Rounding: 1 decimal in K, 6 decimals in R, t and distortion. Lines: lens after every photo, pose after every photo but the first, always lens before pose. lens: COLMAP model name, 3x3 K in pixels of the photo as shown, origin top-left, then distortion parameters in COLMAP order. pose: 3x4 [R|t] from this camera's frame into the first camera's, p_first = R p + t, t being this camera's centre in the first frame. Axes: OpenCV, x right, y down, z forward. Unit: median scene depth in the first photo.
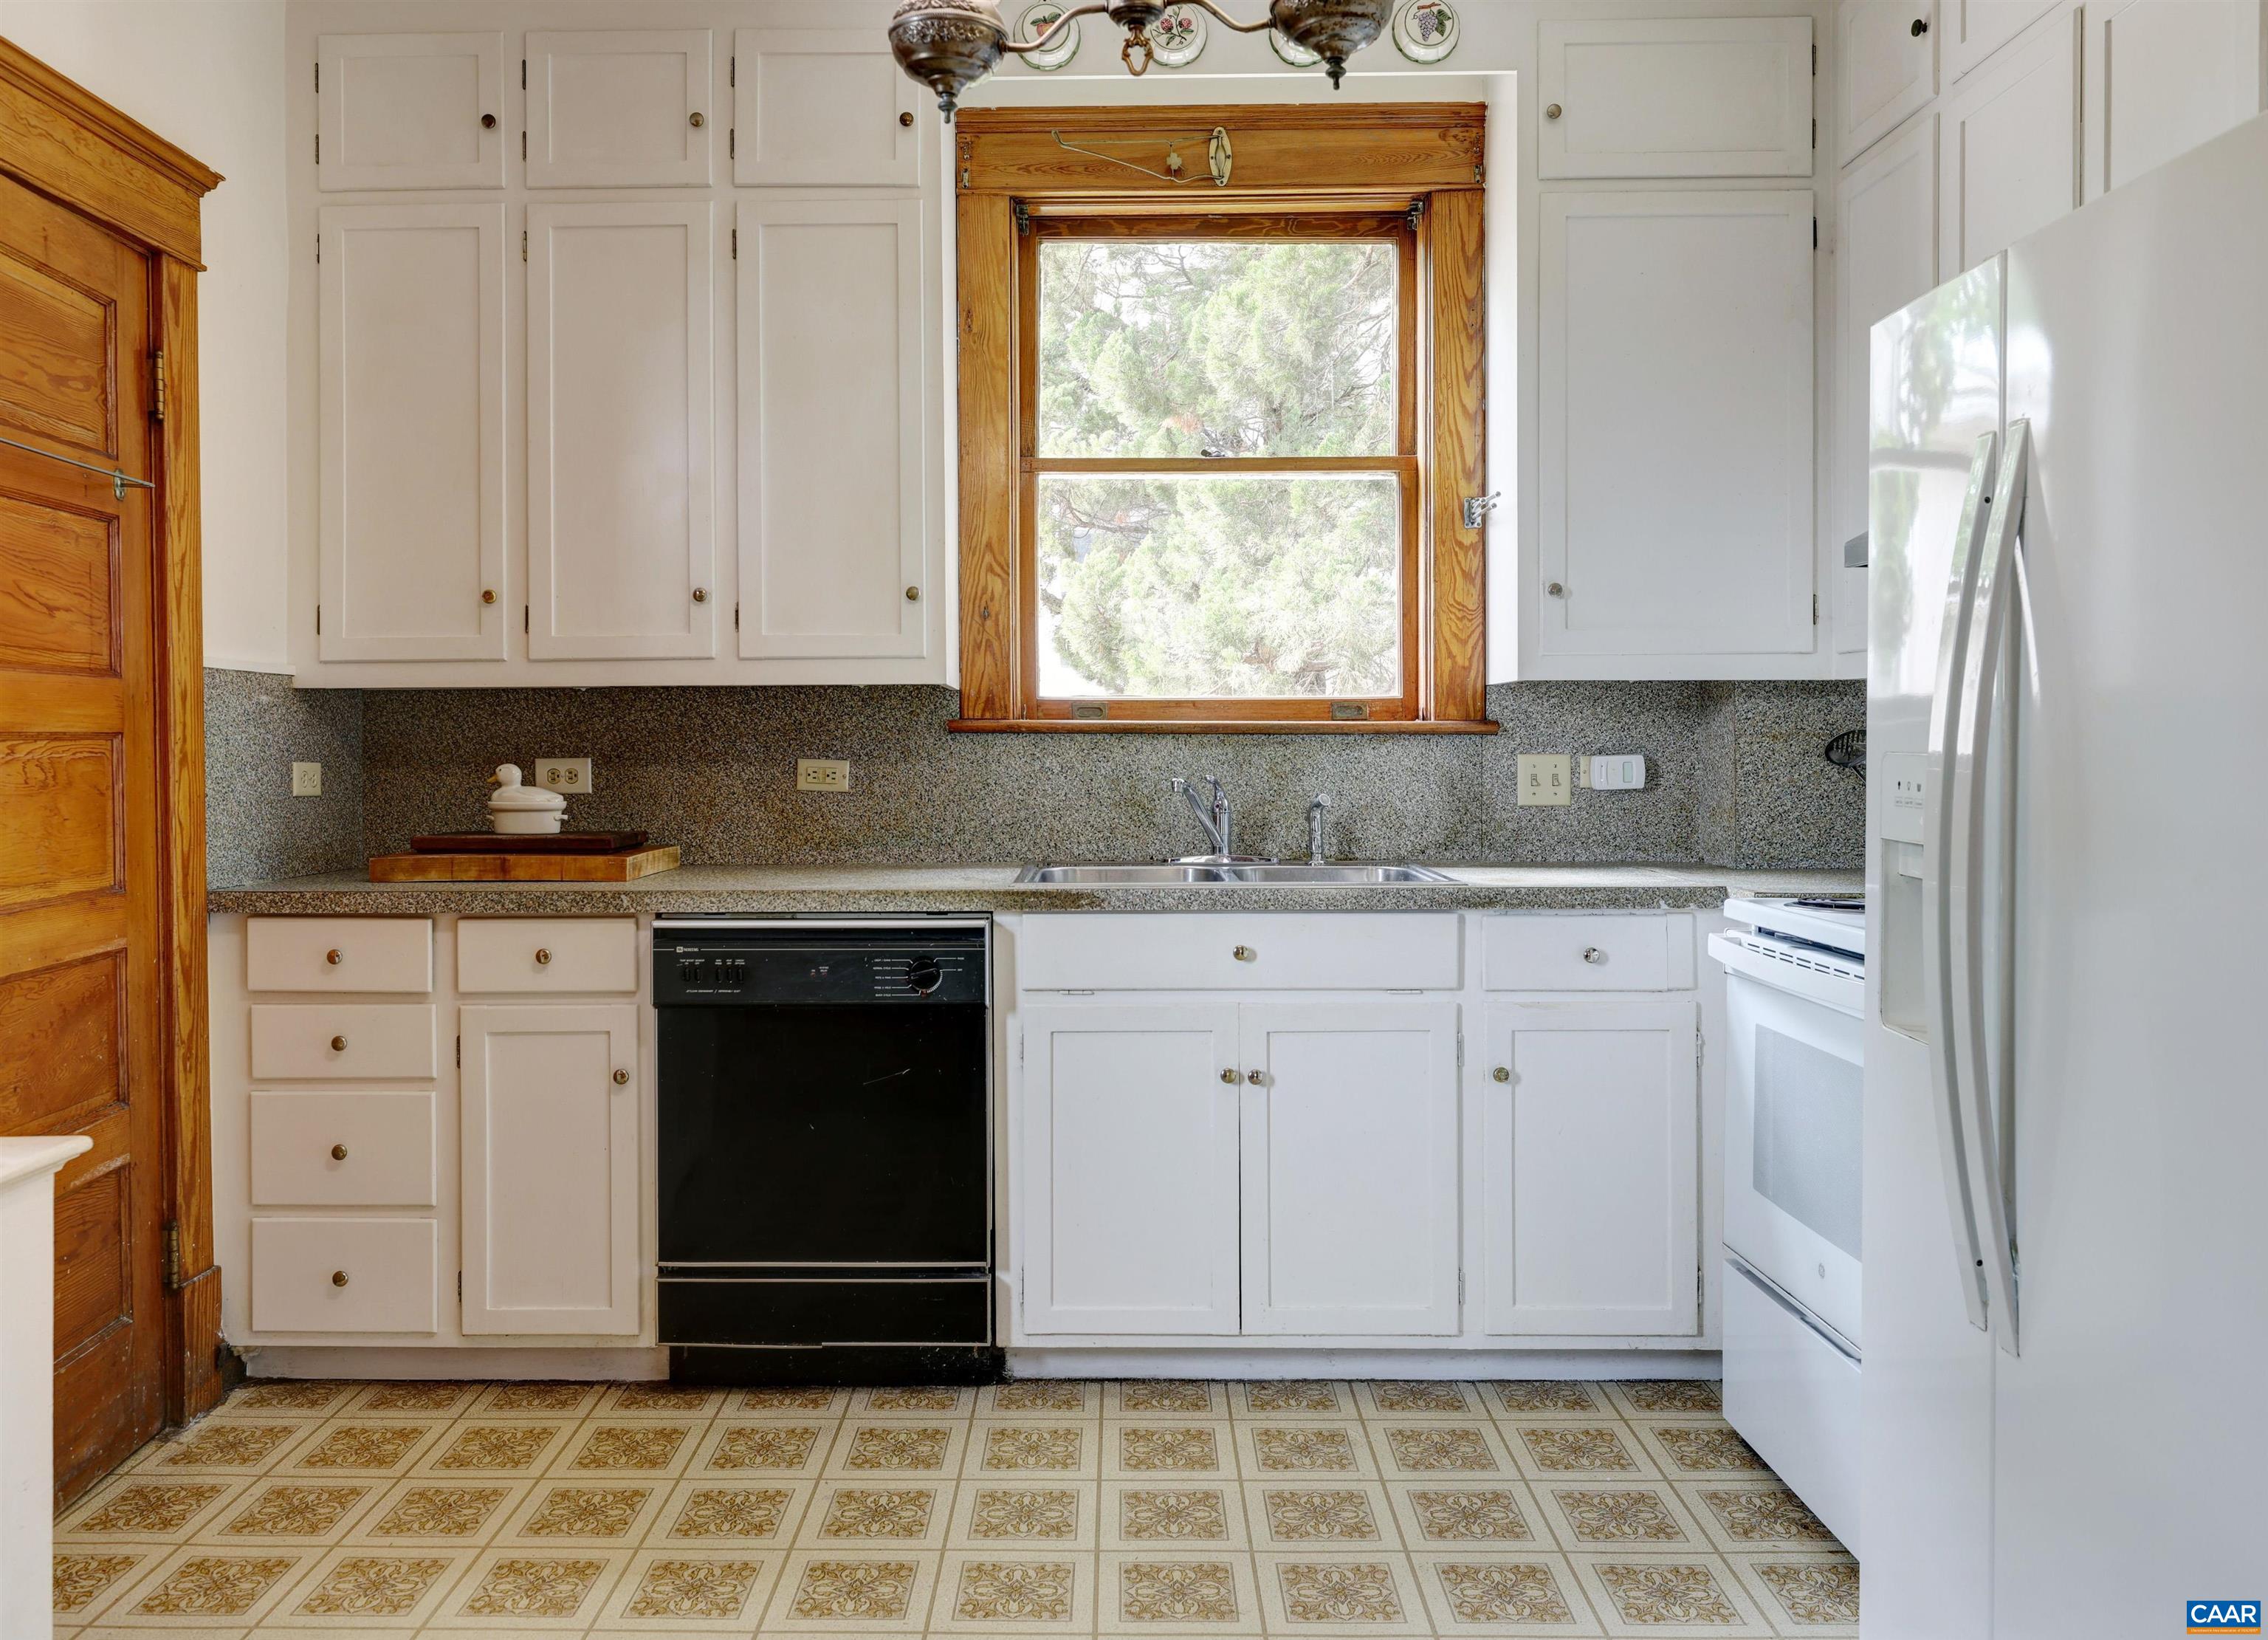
lens RADIAL K [[1705.5, 0, 1132.6], [0, 1705.5, 777.5], [0, 0, 1]] dist [-0.006097, 0.000602]
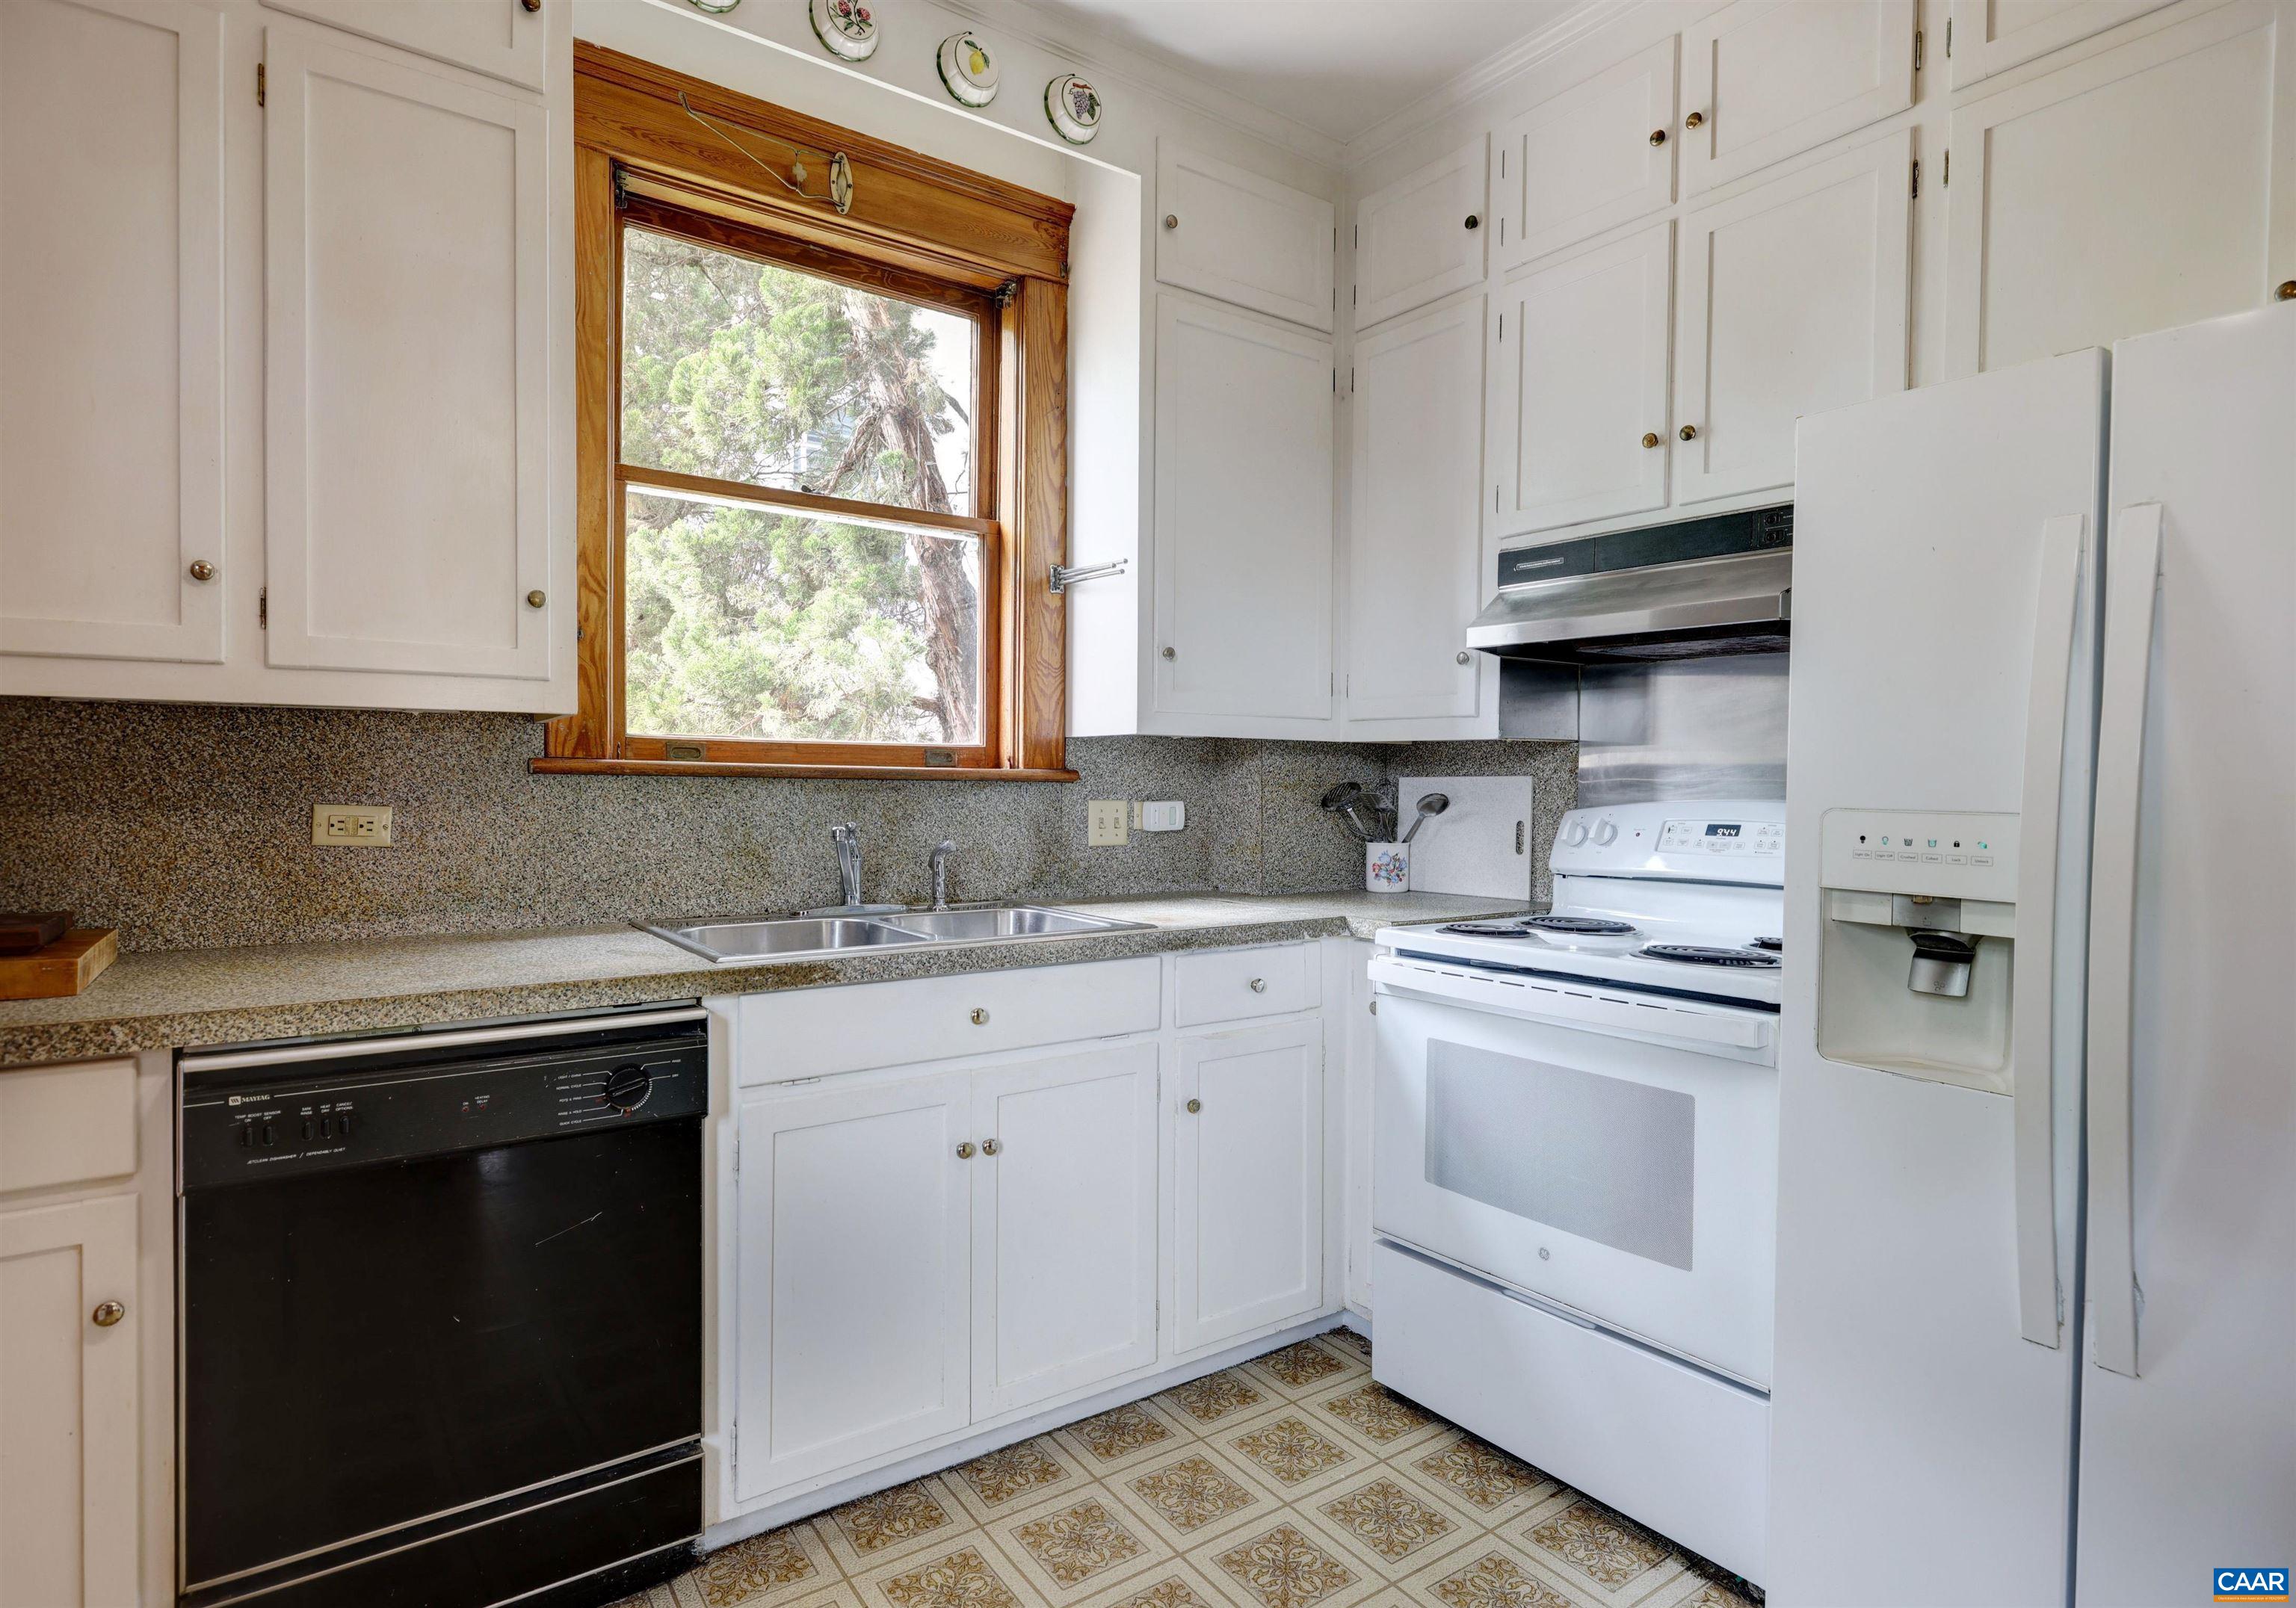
lens RADIAL K [[1199.3, 0, 1148.0], [0, 1199.3, 804.0], [0, 0, 1]] dist [-0.003677, 0.000259]
pose [[0.819505, 0.000335, 0.573073, -0.198078], [0.001705, 0.999994, -0.003024, -0.008960], [-0.573070, 0.003455, 0.819499, 0.346586]]
